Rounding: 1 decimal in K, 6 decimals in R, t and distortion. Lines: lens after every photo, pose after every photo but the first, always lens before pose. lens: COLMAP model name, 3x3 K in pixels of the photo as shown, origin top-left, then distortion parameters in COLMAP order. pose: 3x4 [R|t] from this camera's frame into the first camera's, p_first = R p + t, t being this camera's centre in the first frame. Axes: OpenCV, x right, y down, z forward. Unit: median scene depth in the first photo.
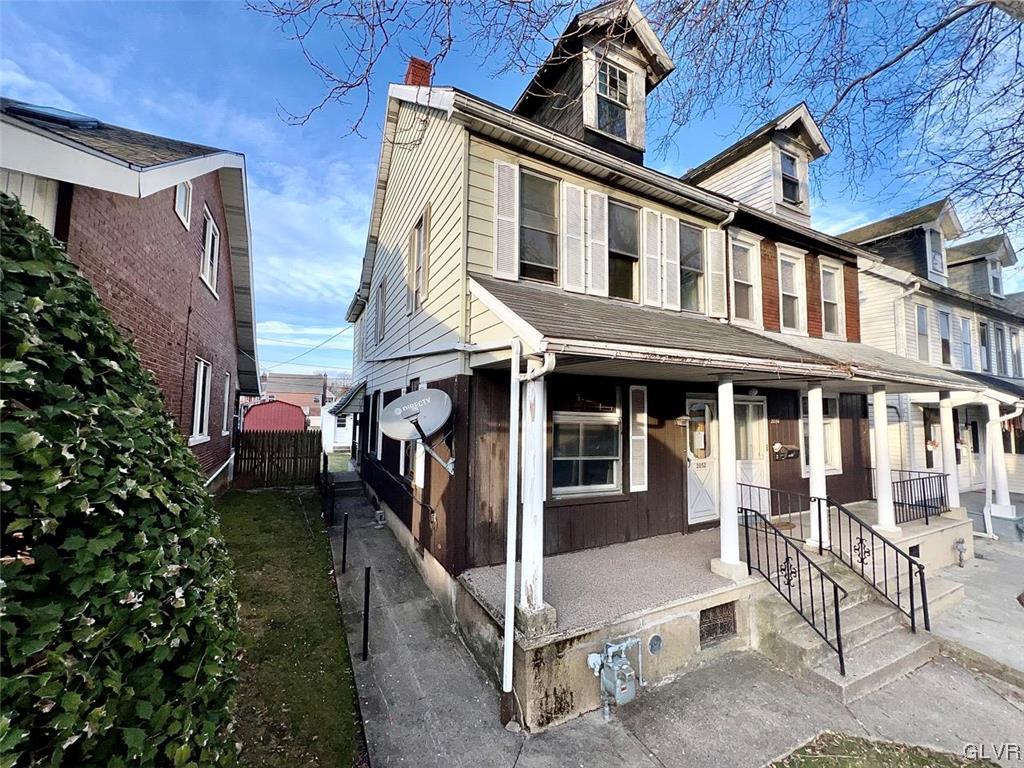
lens RADIAL K [[411.5, 0, 512.7], [0, 411.5, 381.8], [0, 0, 1]] dist [-0.002054, -0.000090]
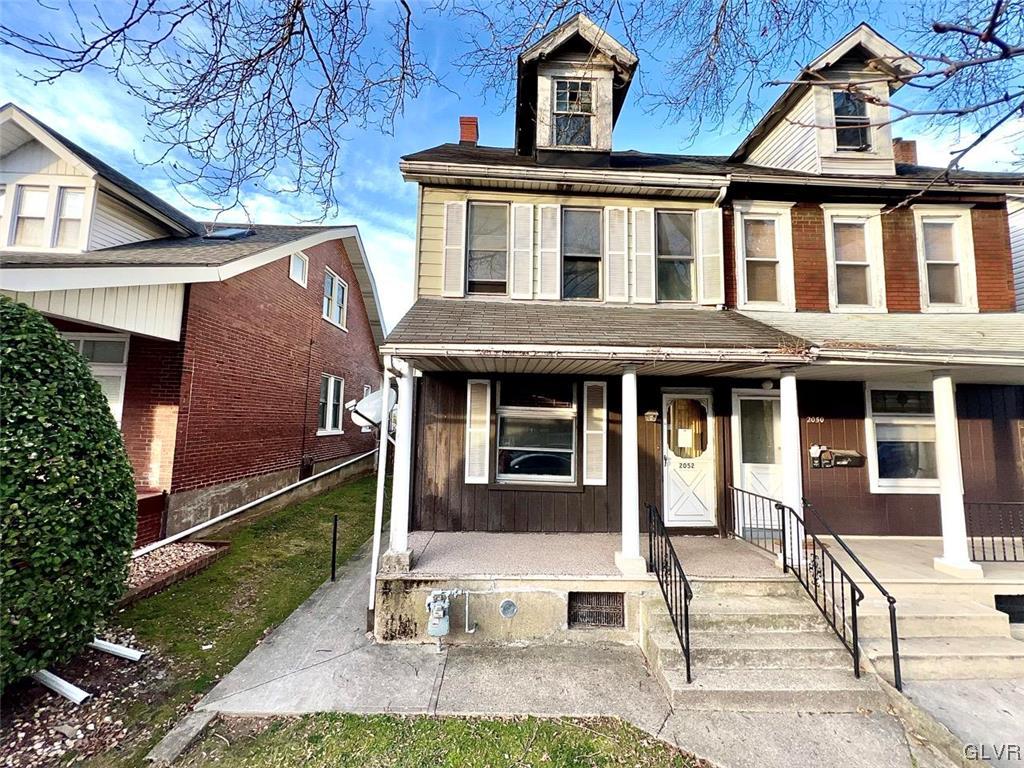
lens RADIAL K [[411.5, 0, 511.0], [0, 411.5, 381.7], [0, 0, 1]] dist [-0.002054, -0.000090]
pose [[0.900893, -0.036463, -0.432507, 0.577056], [0.025649, 0.999196, -0.030811, 0.037260], [0.433282, 0.016664, 0.901104, -0.012379]]
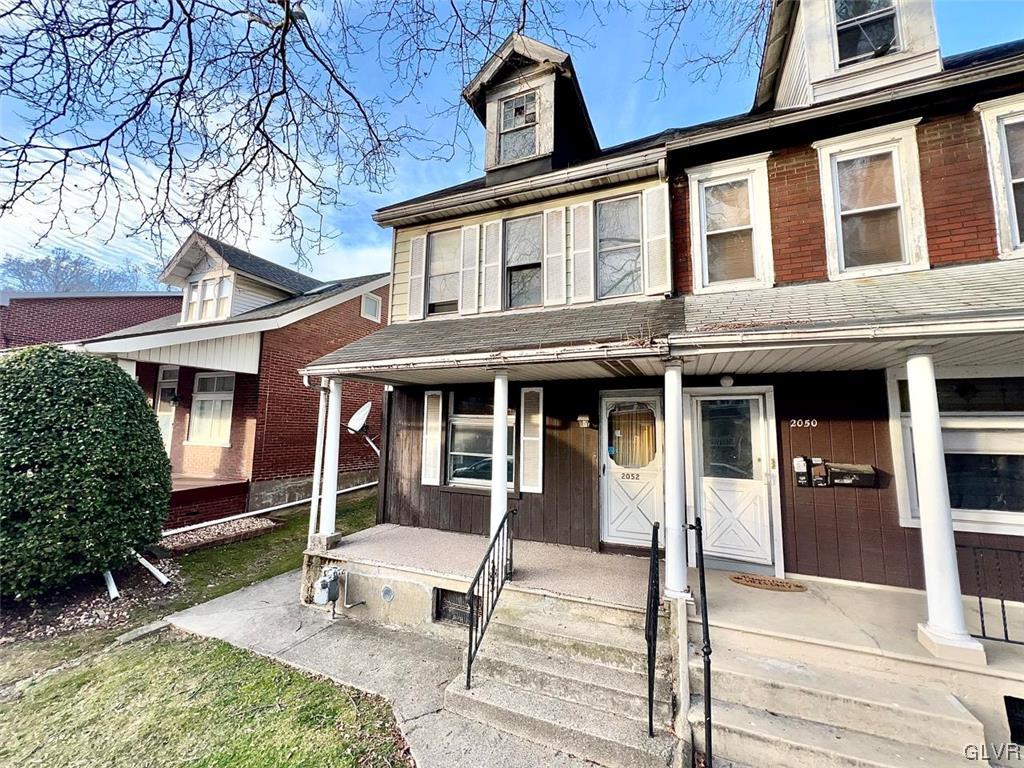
lens RADIAL K [[411.5, 0, 510.7], [0, 411.5, 381.1], [0, 0, 1]] dist [-0.002054, -0.000090]
pose [[0.637114, -0.094433, -0.764963, 1.084155], [0.053836, 0.995494, -0.078054, 0.072263], [0.768887, 0.008547, 0.639327, 0.320028]]
